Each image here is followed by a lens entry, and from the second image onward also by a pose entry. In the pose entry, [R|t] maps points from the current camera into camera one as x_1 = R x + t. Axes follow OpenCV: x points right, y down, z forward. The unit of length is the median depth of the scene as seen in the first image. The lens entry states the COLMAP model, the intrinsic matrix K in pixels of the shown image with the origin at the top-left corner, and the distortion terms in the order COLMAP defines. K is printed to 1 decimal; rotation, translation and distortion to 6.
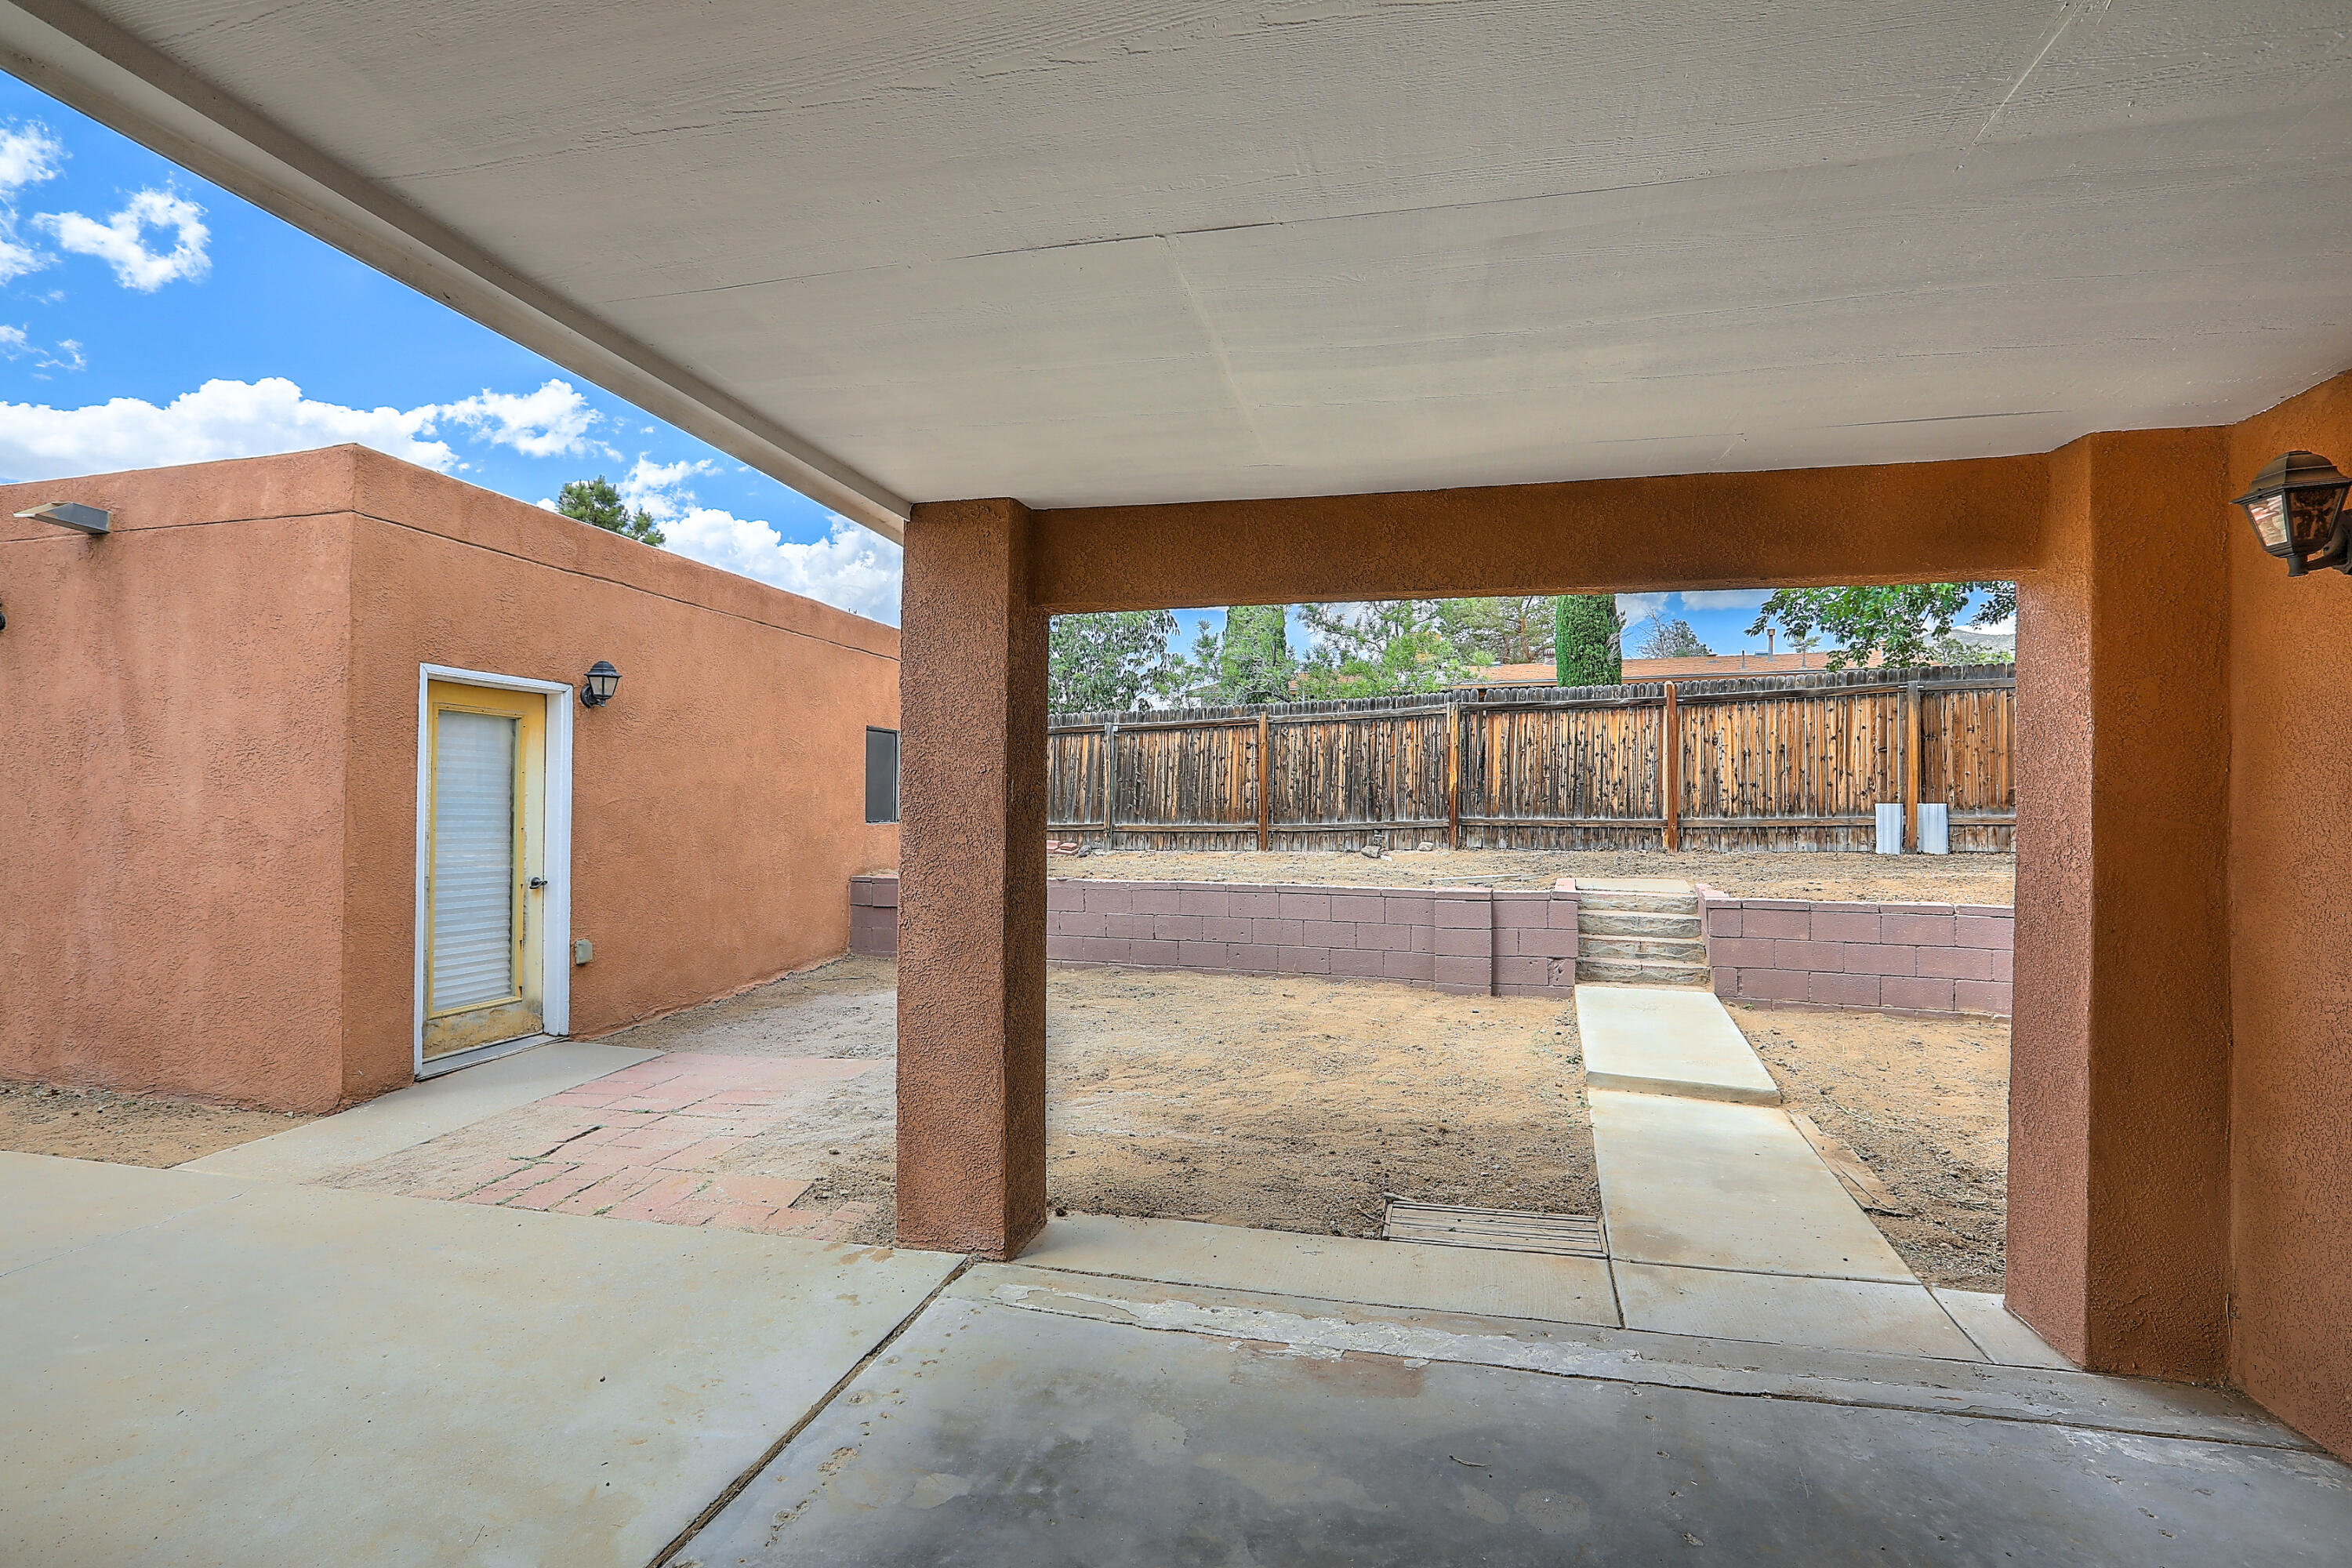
lens RADIAL K [[1064.7, 0, 1176.0], [0, 1064.7, 784.0], [0, 0, 1]] dist [-0.055462, 0.020524]
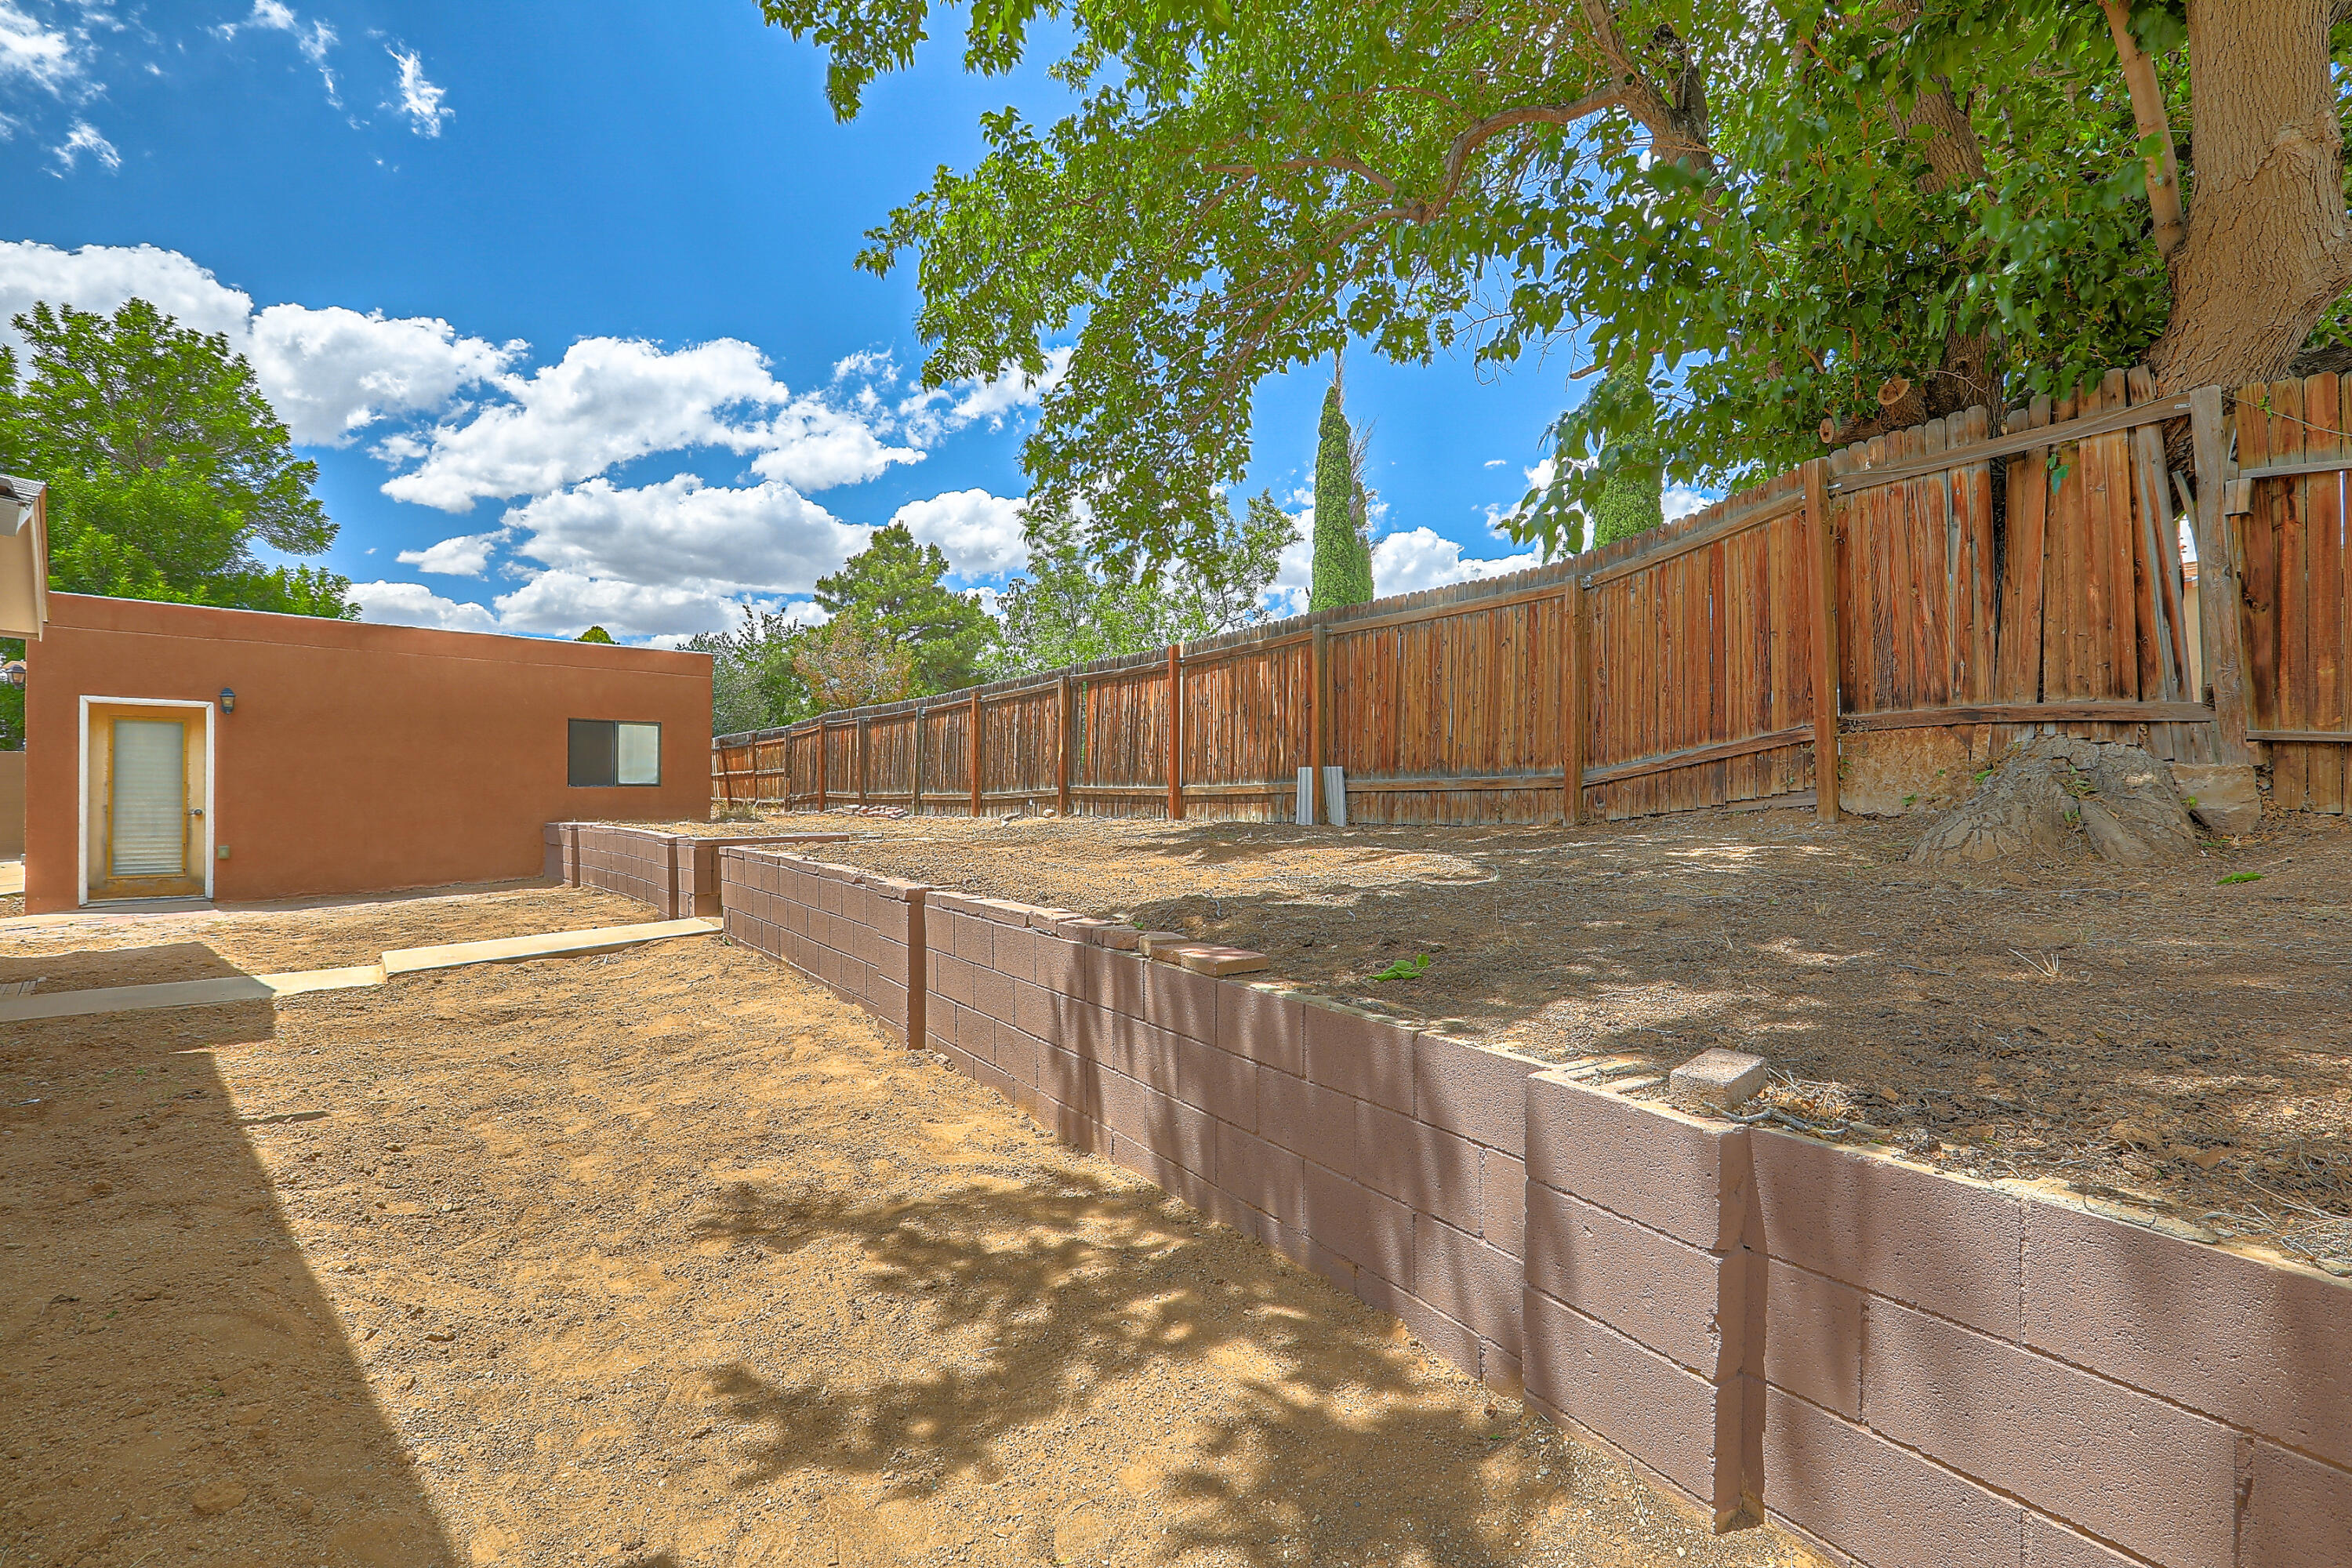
lens RADIAL K [[1064.7, 0, 1176.0], [0, 1064.7, 784.0], [0, 0, 1]] dist [-0.055462, 0.020524]
pose [[0.870037, -0.001771, -0.492983, 2.045322], [0.007928, 0.999915, 0.010398, 0.045148], [0.492923, -0.012955, 0.869977, 0.329139]]
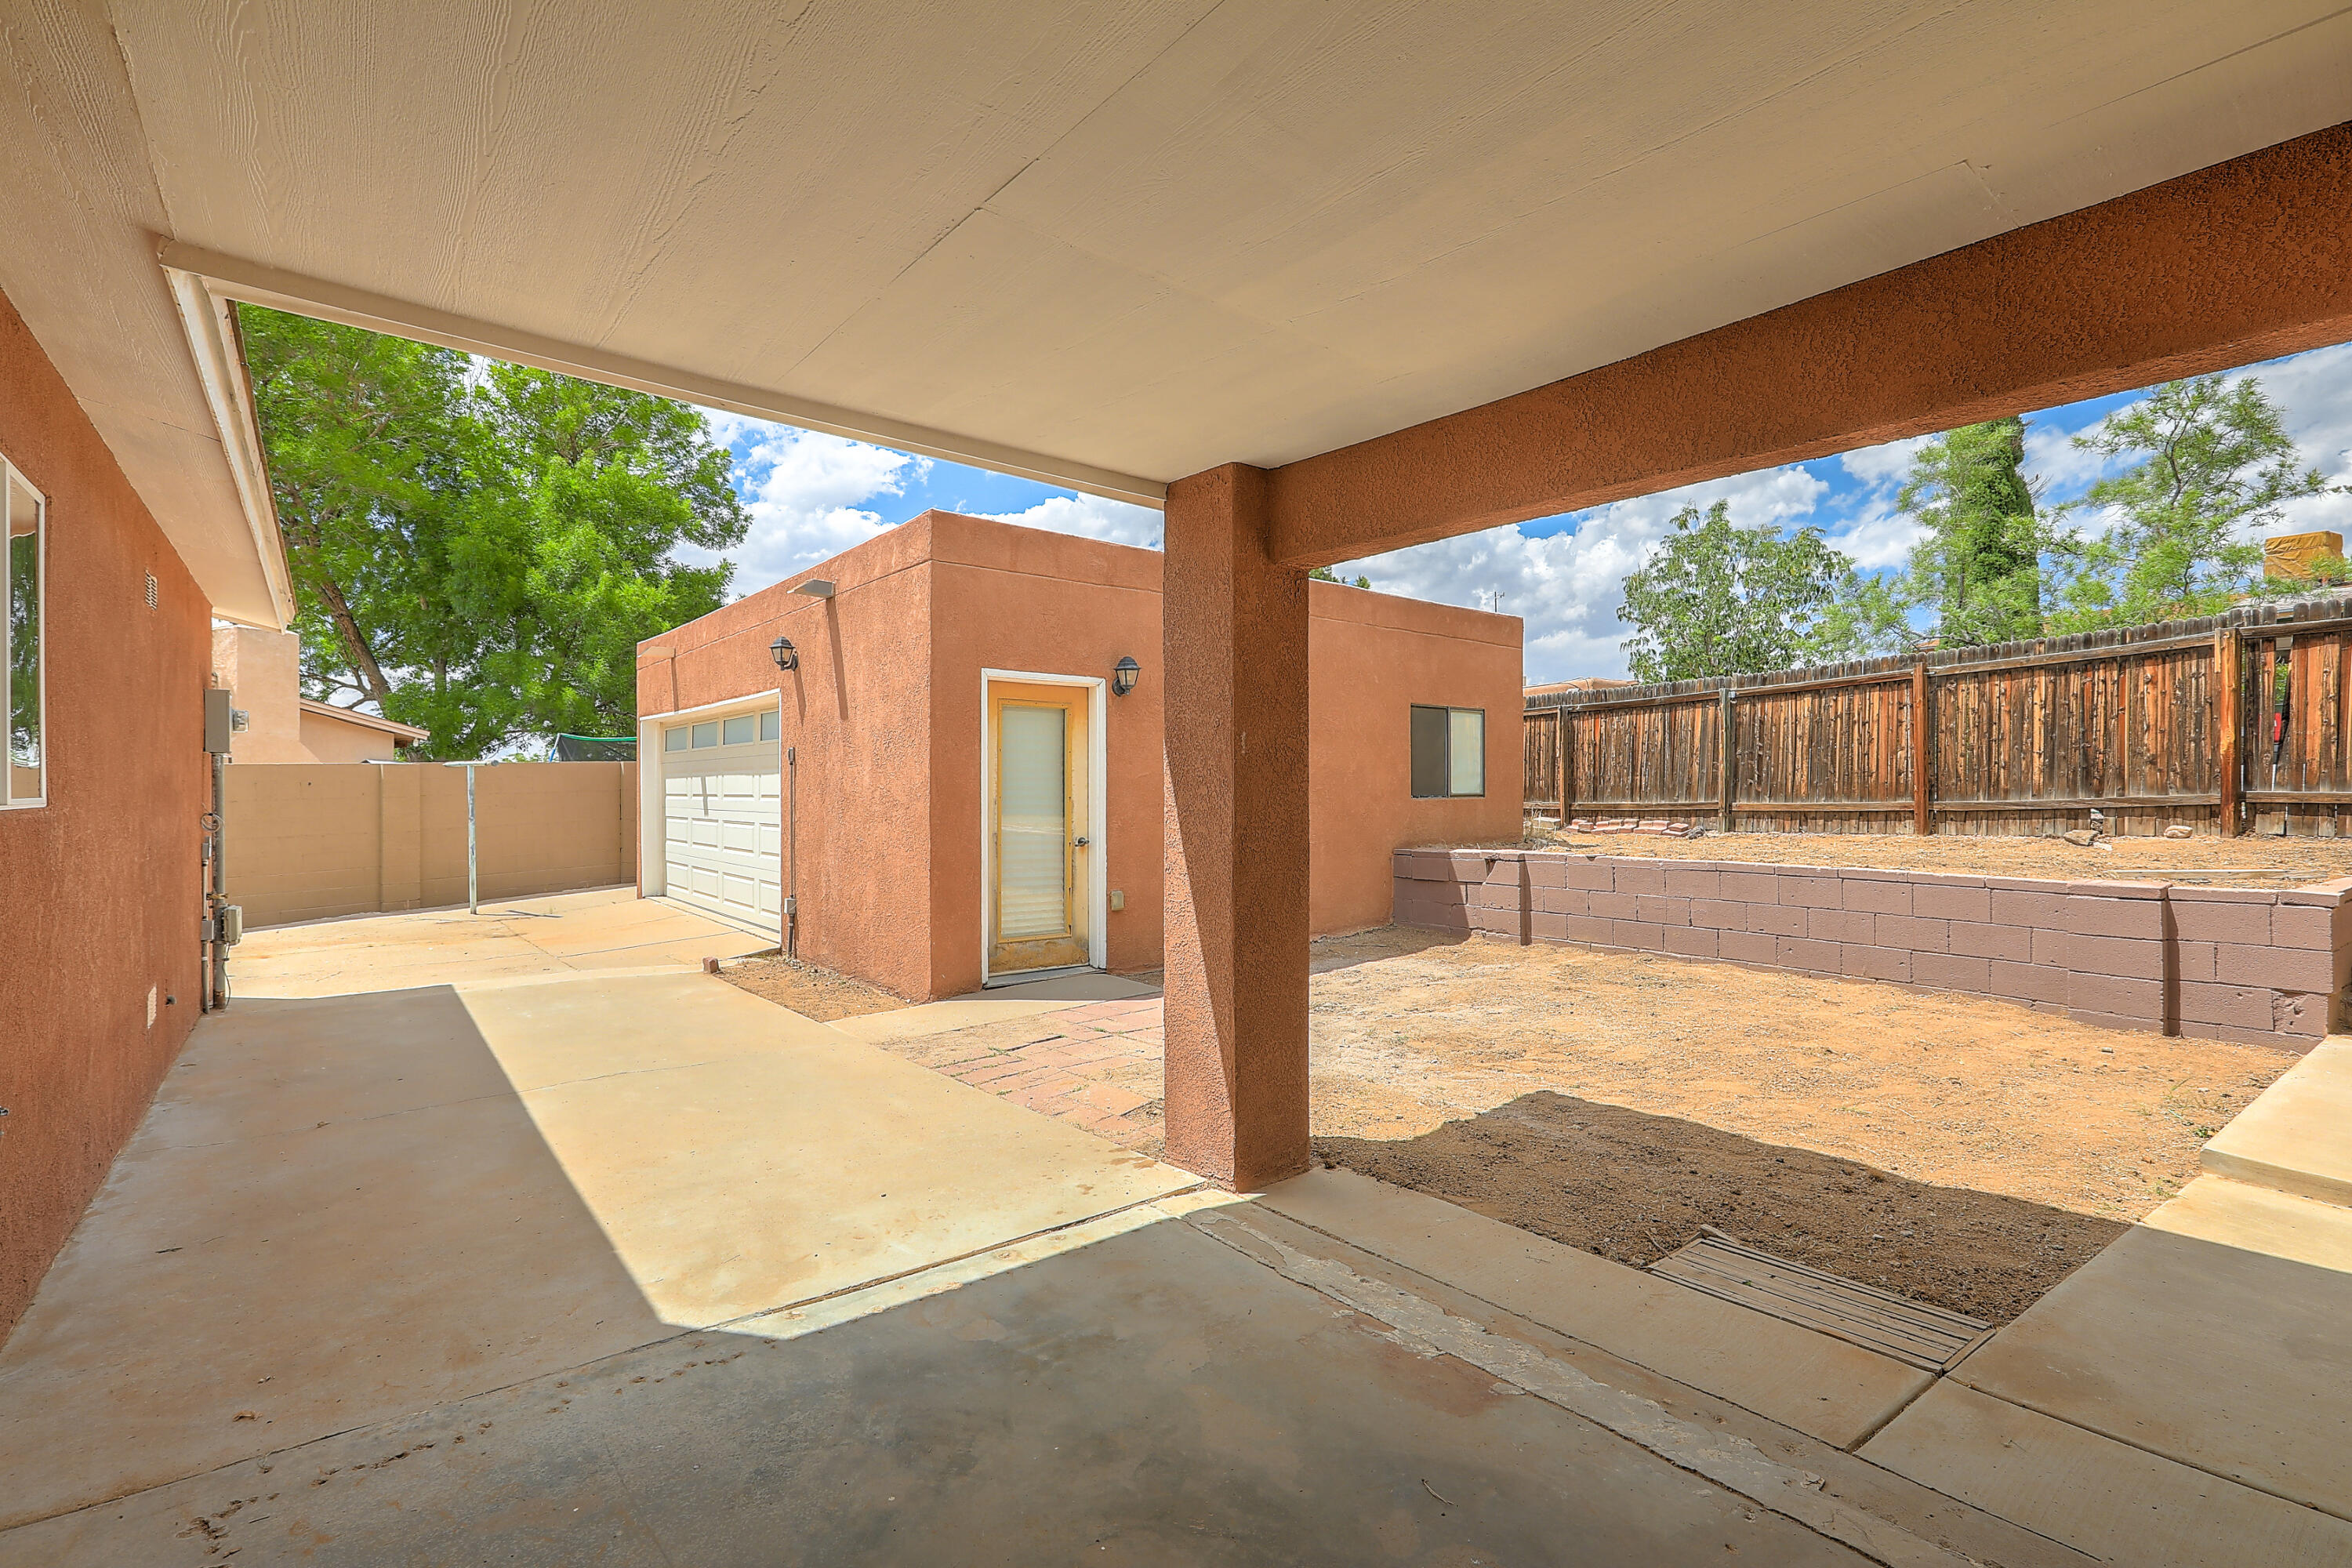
lens RADIAL K [[1064.7, 0, 1176.0], [0, 1064.7, 784.0], [0, 0, 1]] dist [-0.055462, 0.020524]
pose [[0.795914, -0.010666, -0.605316, 0.272228], [0.017428, 0.999834, 0.005299, 0.025518], [0.605159, -0.014767, 0.795968, 0.084271]]
